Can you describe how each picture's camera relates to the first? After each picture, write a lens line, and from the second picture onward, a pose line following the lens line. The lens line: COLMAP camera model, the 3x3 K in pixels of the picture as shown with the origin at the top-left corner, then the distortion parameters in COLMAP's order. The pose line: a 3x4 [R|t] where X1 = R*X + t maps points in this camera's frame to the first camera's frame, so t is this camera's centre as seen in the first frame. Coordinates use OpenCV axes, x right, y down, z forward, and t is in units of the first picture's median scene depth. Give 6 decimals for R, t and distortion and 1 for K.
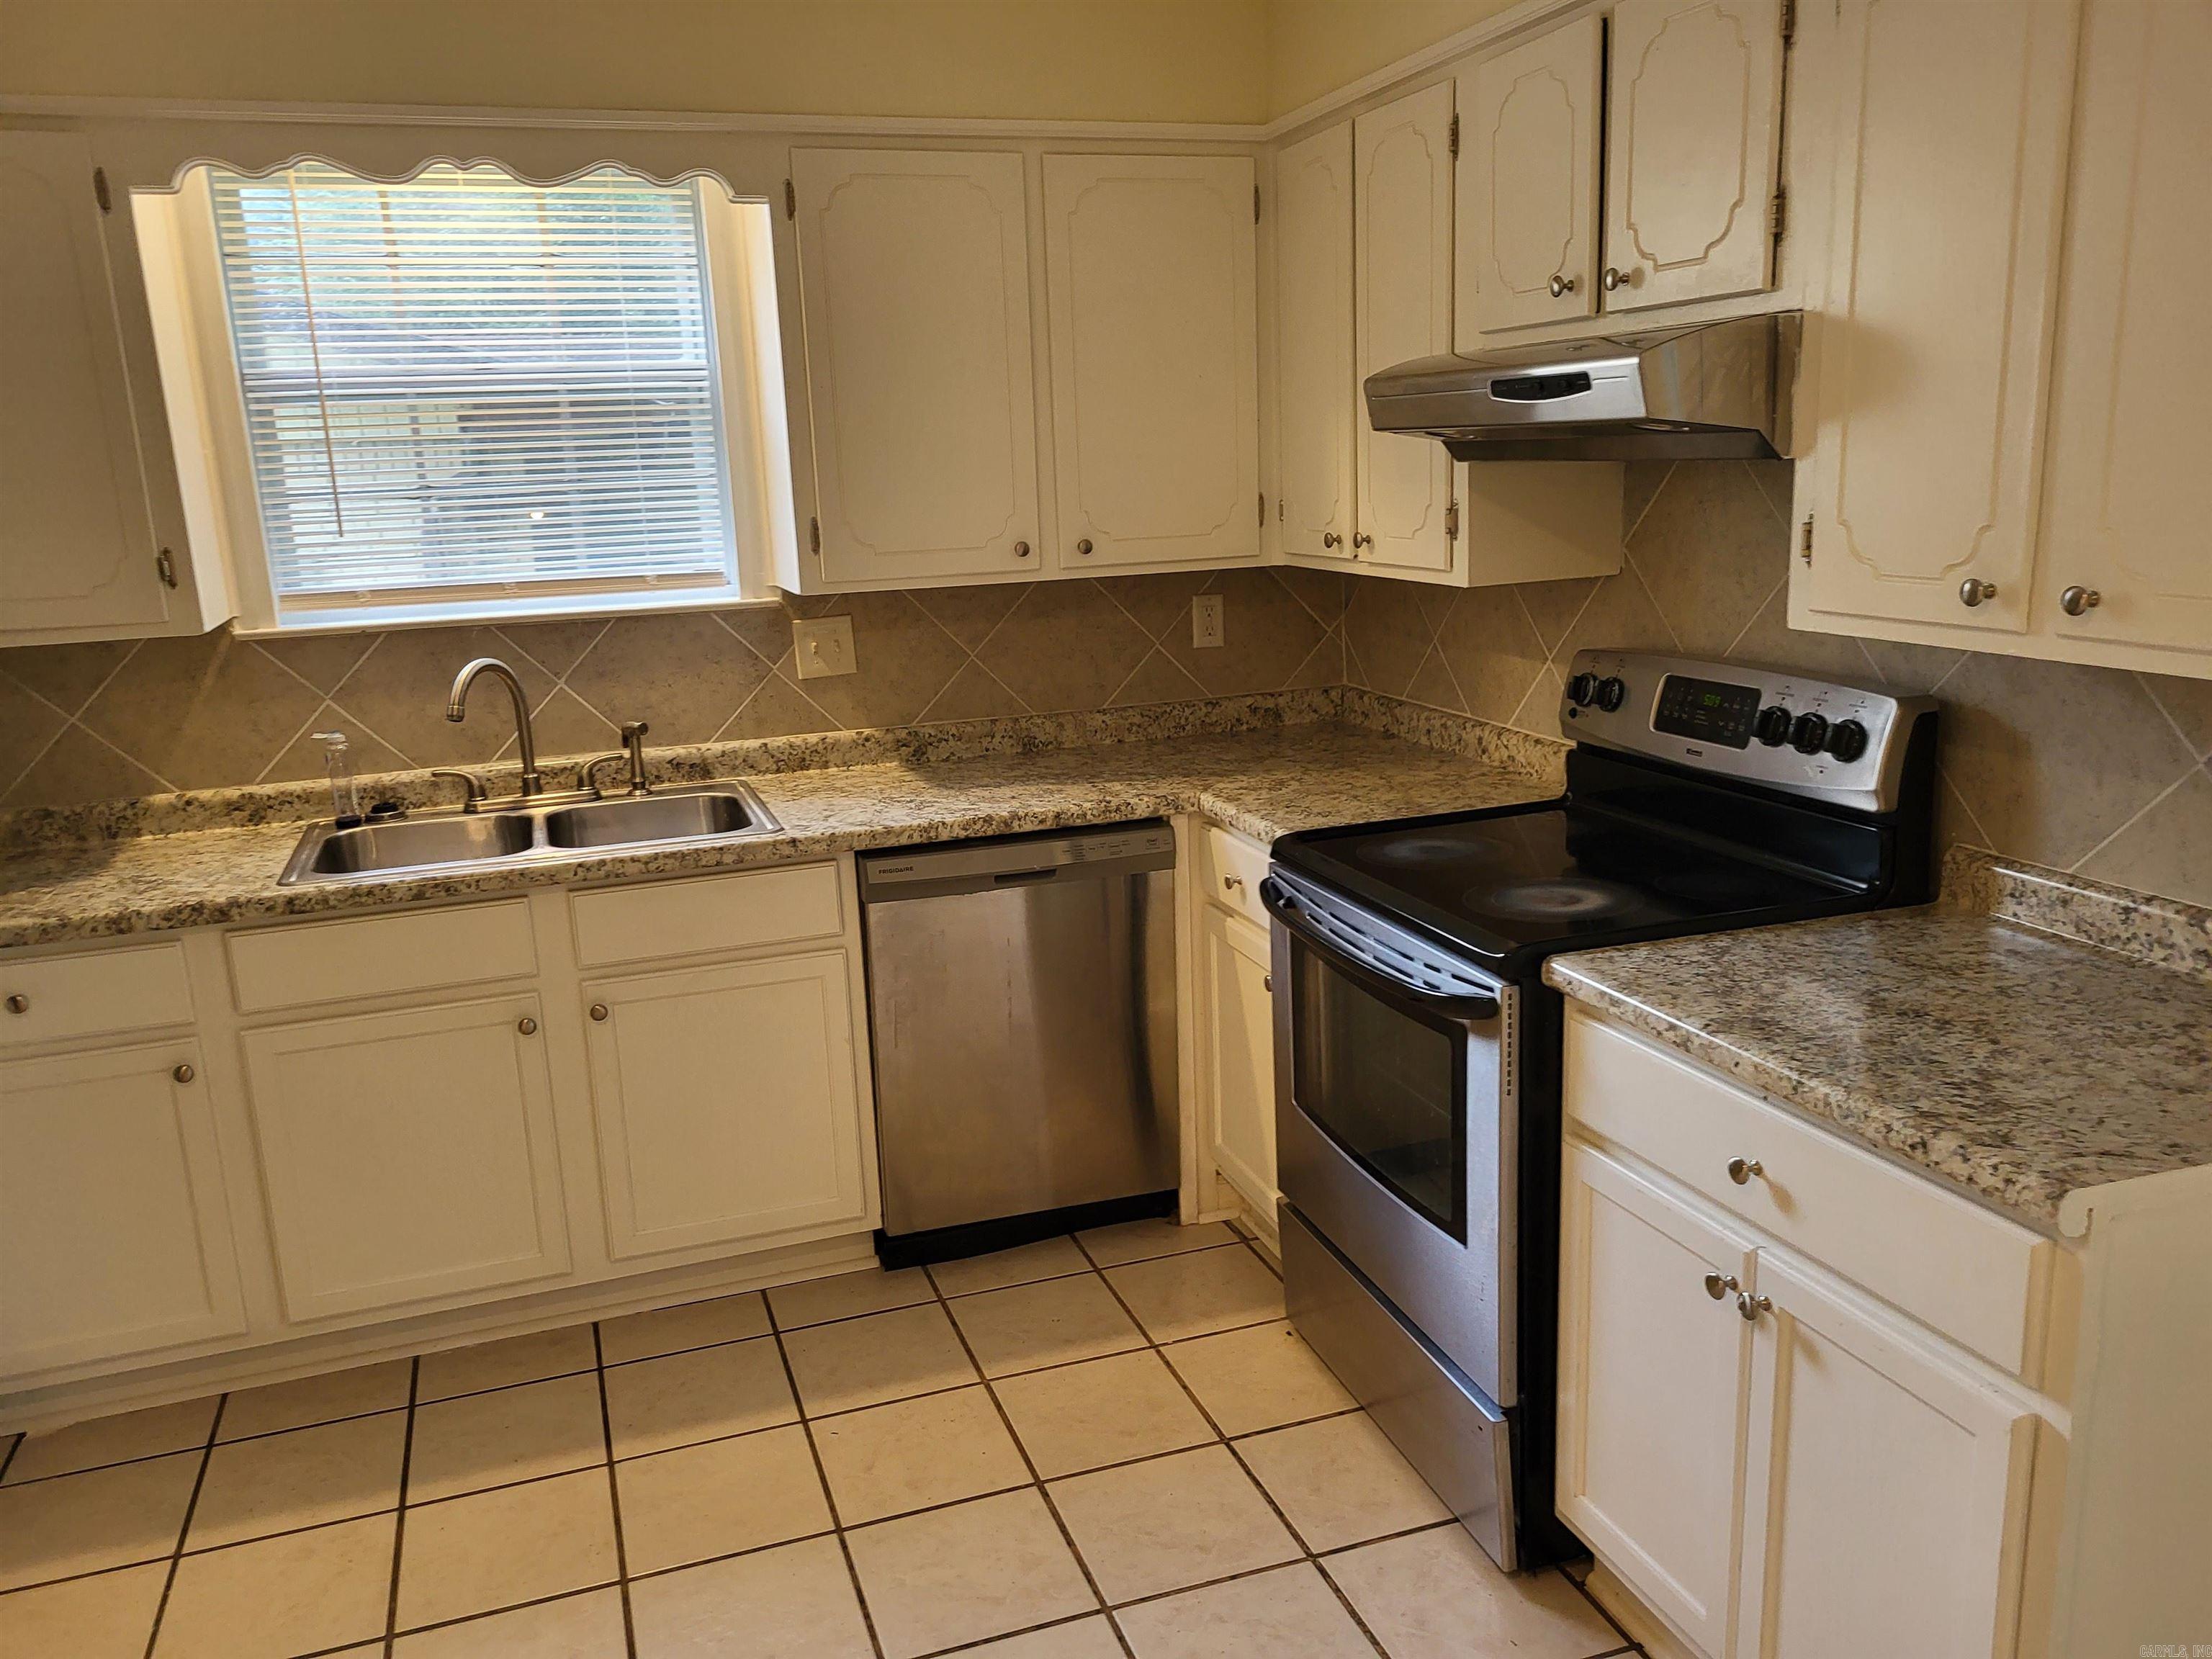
lens RADIAL K [[1703.6, 0, 1105.3], [0, 1703.6, 831.4], [0, 0, 1]] dist [0.050683, -0.022227]
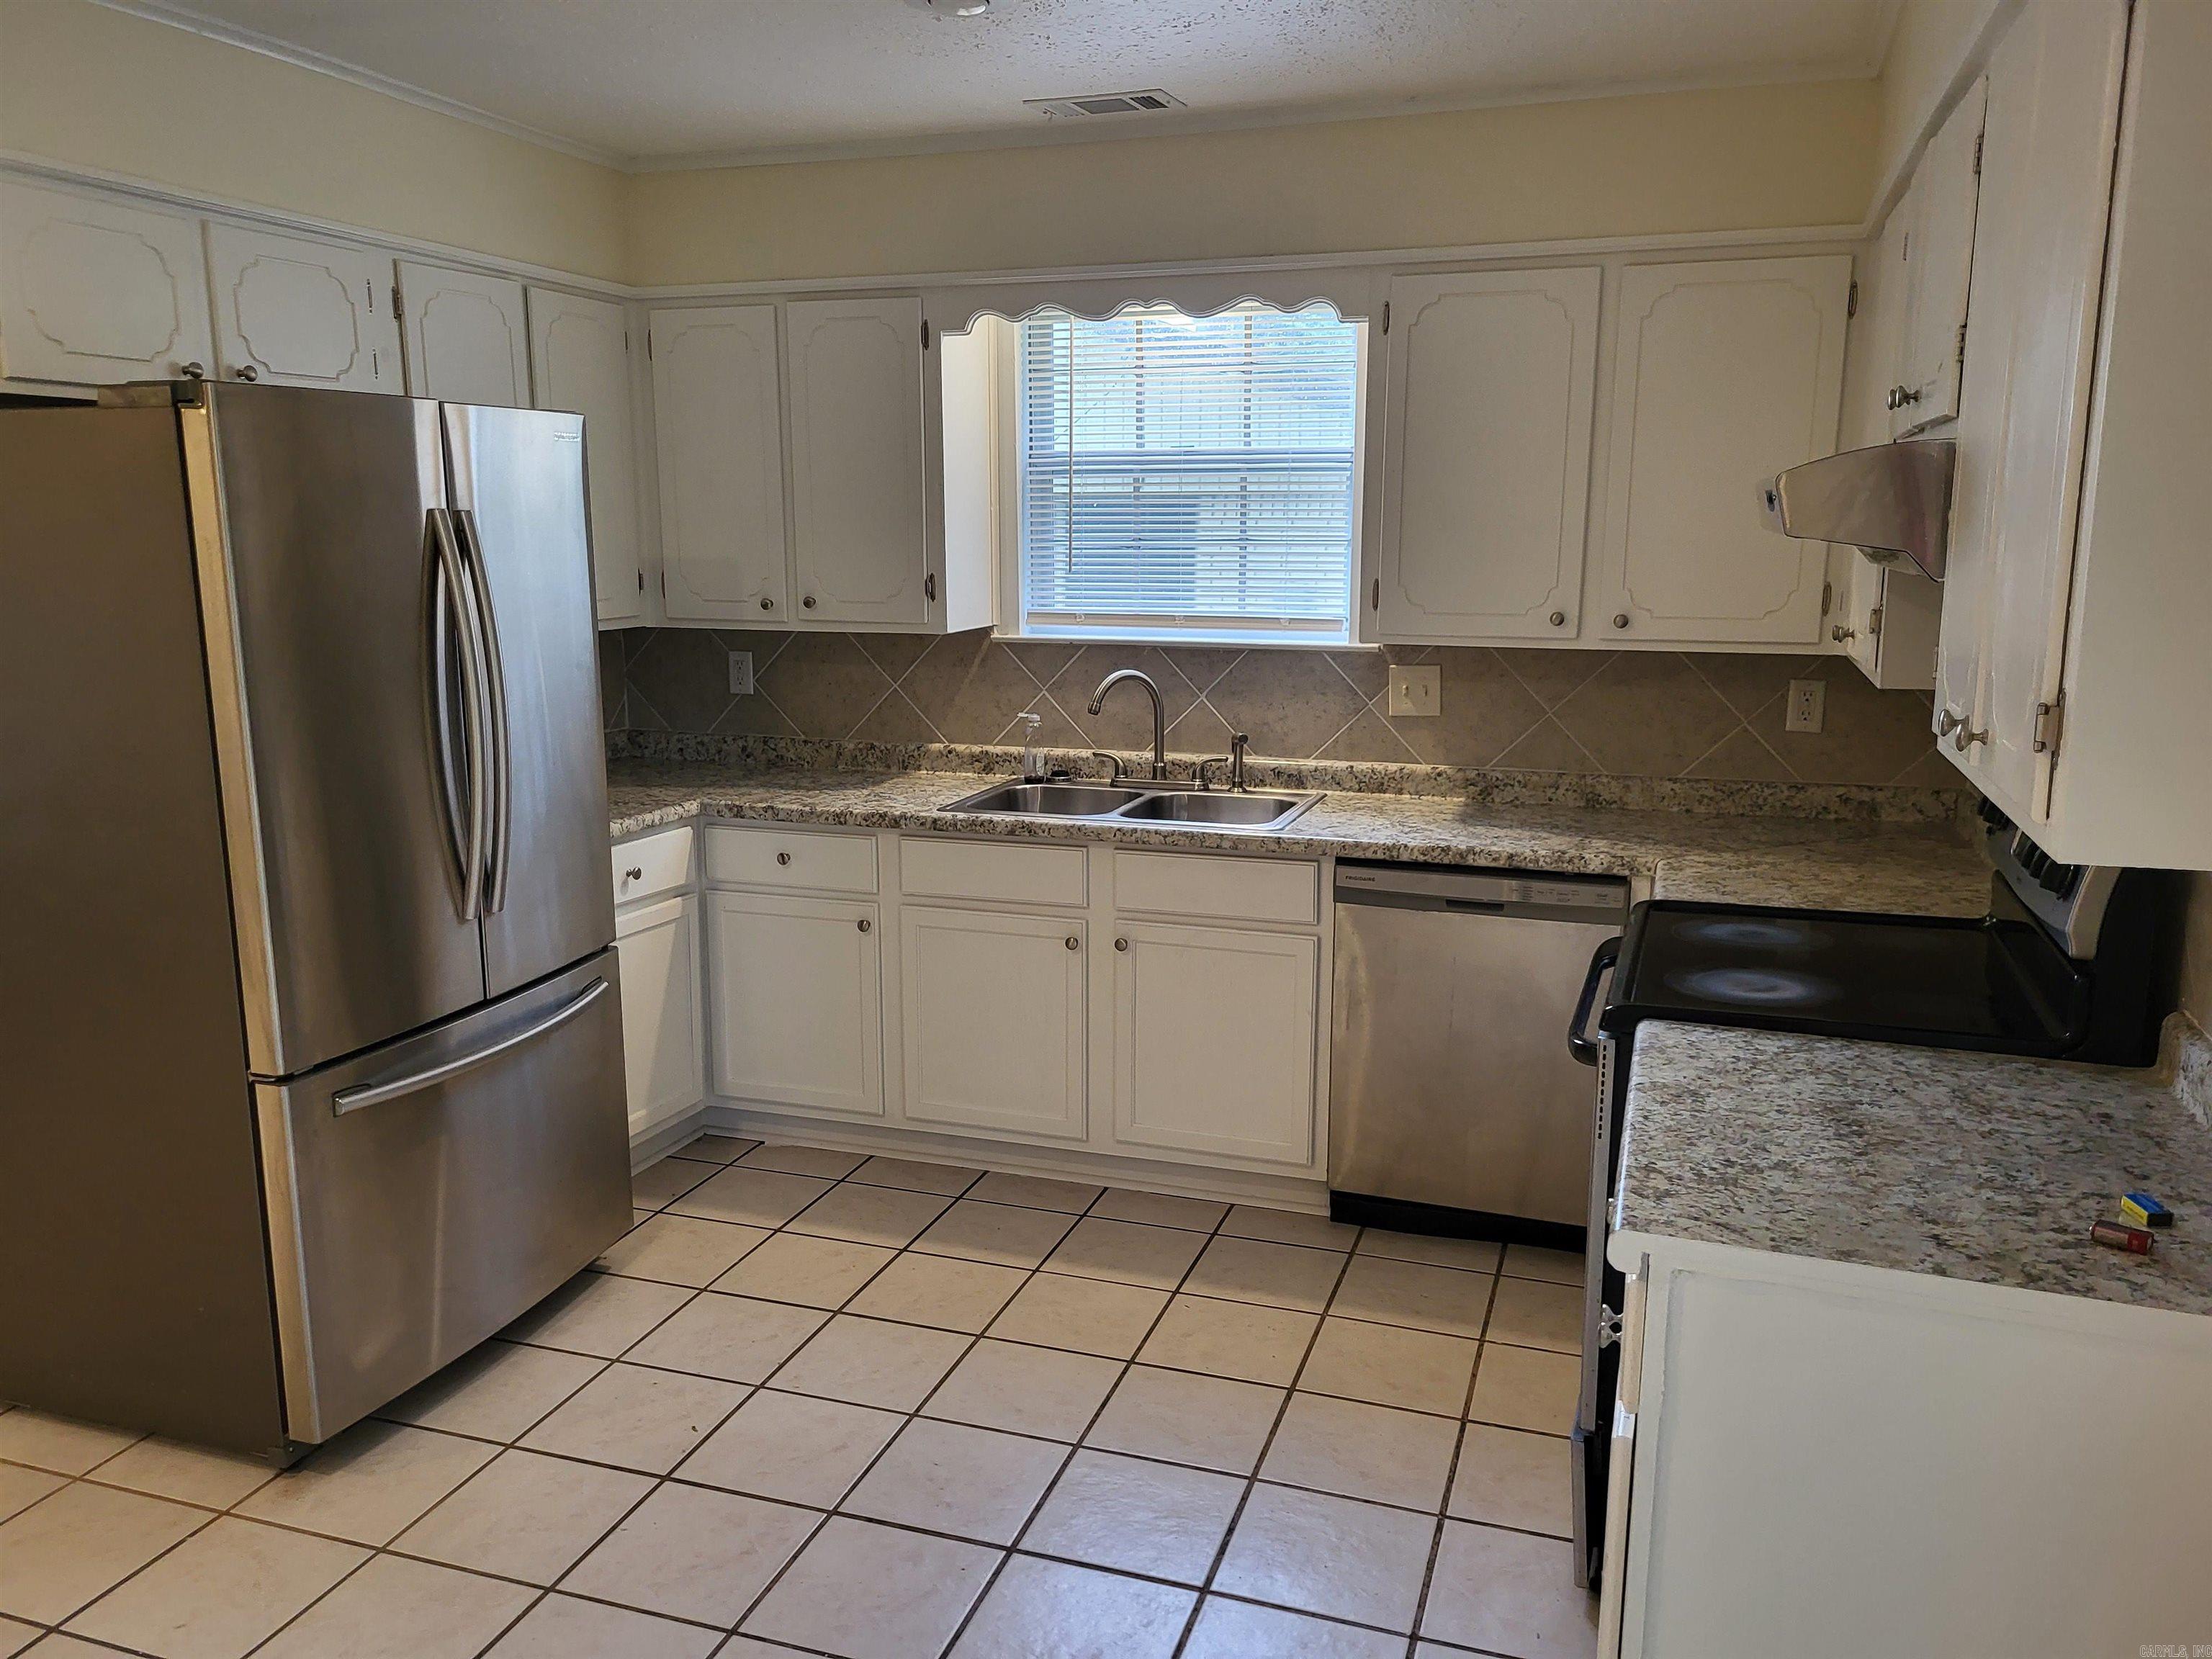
lens RADIAL K [[1703.6, 0, 1094.3], [0, 1703.6, 817.9], [0, 0, 1]] dist [0.050683, -0.022227]
pose [[0.794527, 0.146641, -0.589257, 0.414975], [-0.167191, 0.985724, 0.019872, -0.011065], [0.583759, 0.082729, 0.807701, -0.063797]]
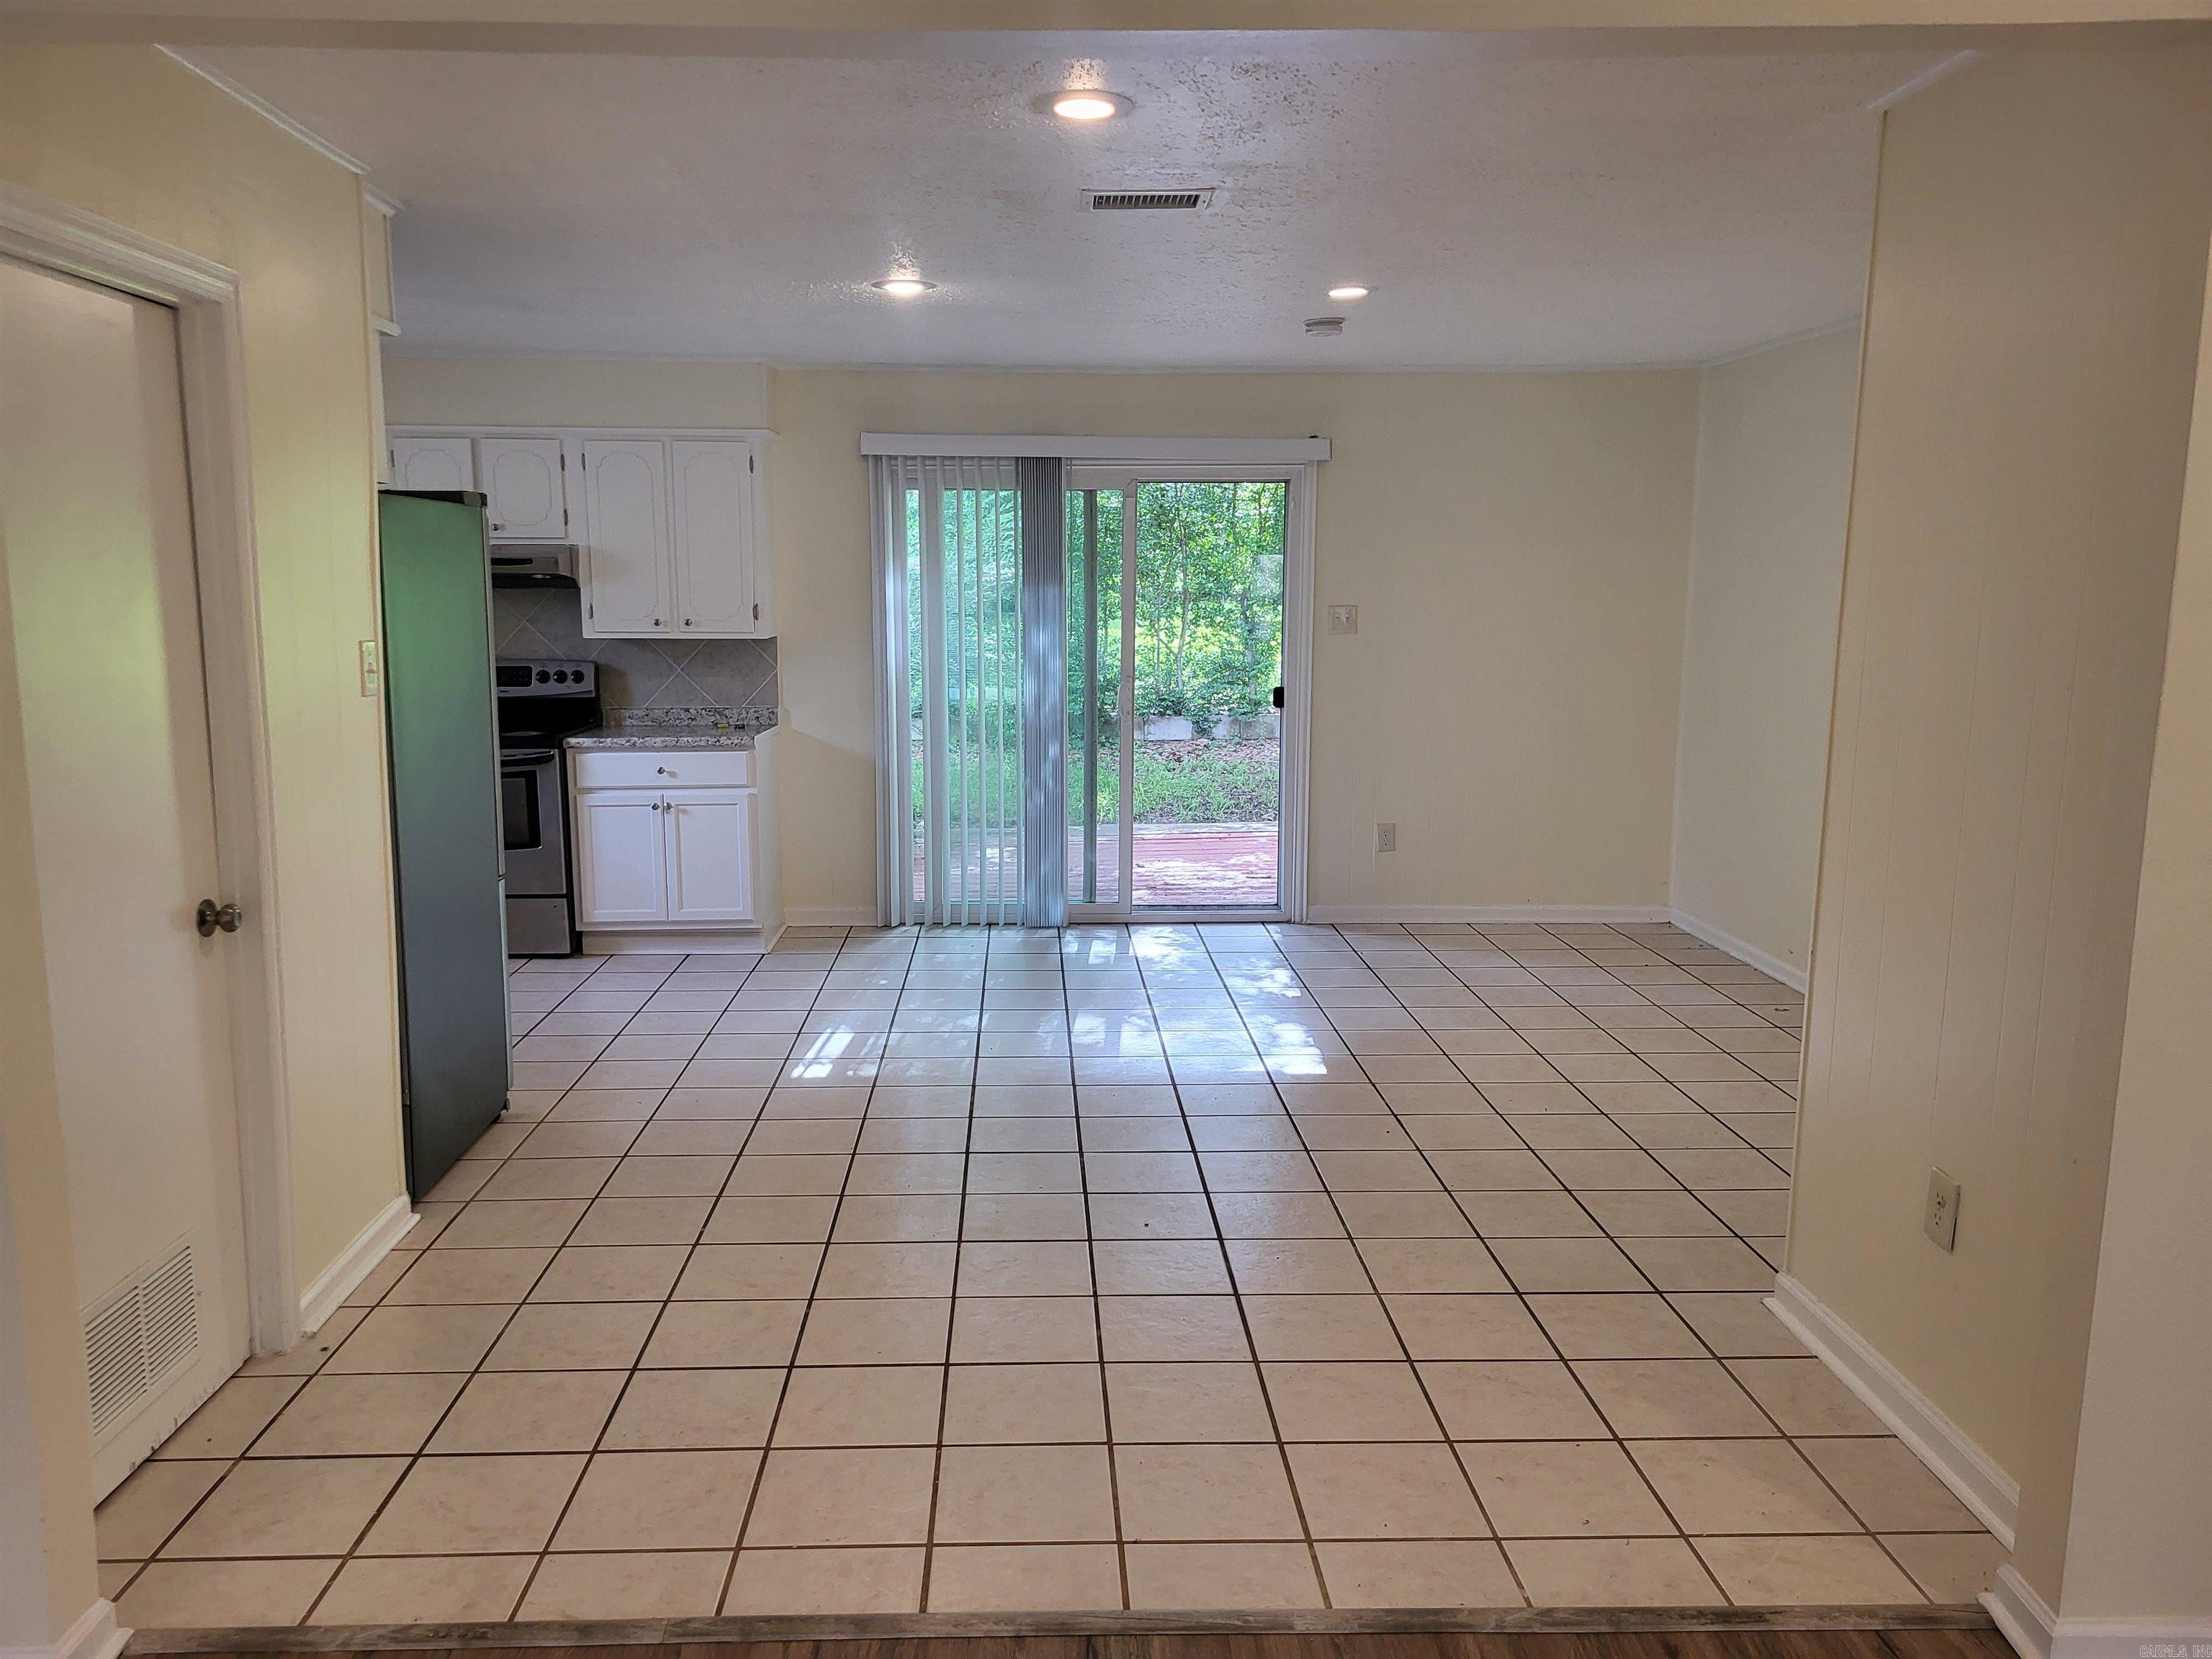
lens RADIAL K [[1703.6, 0, 1102.3], [0, 1703.6, 831.4], [0, 0, 1]] dist [0.050683, -0.022227]
pose [[0.277315, -0.097084, 0.955862, -1.684352], [0.196135, 0.979651, 0.042597, 0.203249], [-0.940546, 0.175666, 0.290713, -0.560708]]
